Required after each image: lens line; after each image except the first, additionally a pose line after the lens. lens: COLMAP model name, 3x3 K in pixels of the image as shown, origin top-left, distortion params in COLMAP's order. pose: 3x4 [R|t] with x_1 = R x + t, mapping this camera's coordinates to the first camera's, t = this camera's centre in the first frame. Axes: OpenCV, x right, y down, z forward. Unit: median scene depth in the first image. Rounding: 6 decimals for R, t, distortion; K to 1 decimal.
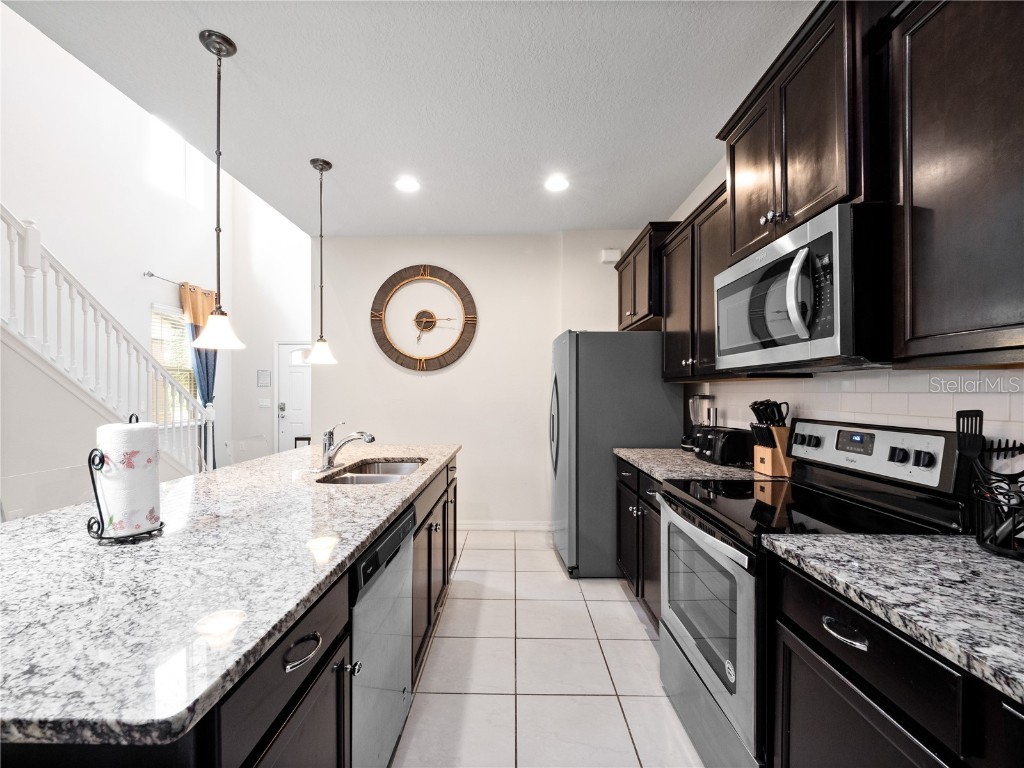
lens RADIAL K [[434.1, 0, 508.2], [0, 434.1, 383.6], [0, 0, 1]] dist [-0.002579, -0.000812]
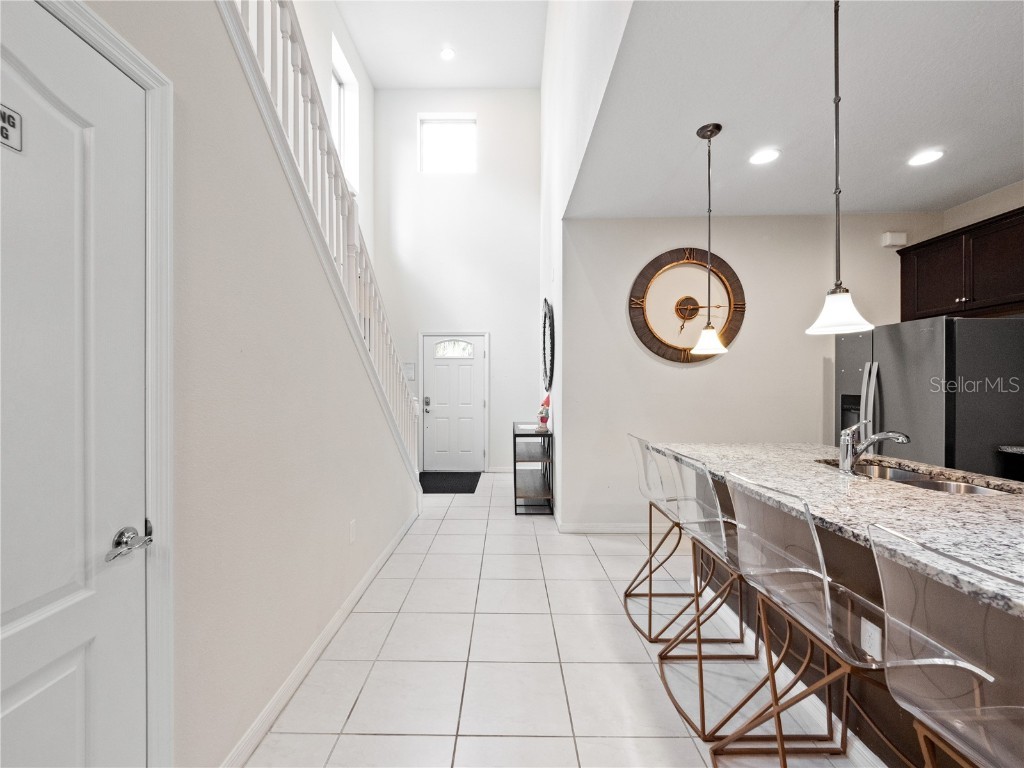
lens RADIAL K [[434.1, 0, 508.2], [0, 434.1, 383.6], [0, 0, 1]] dist [-0.002579, -0.000812]
pose [[0.999903, -0.000549, 0.013904, -0.596375], [0.000365, 0.999913, 0.013177, 0.004482], [-0.013910, -0.013170, 0.999817, 0.070915]]
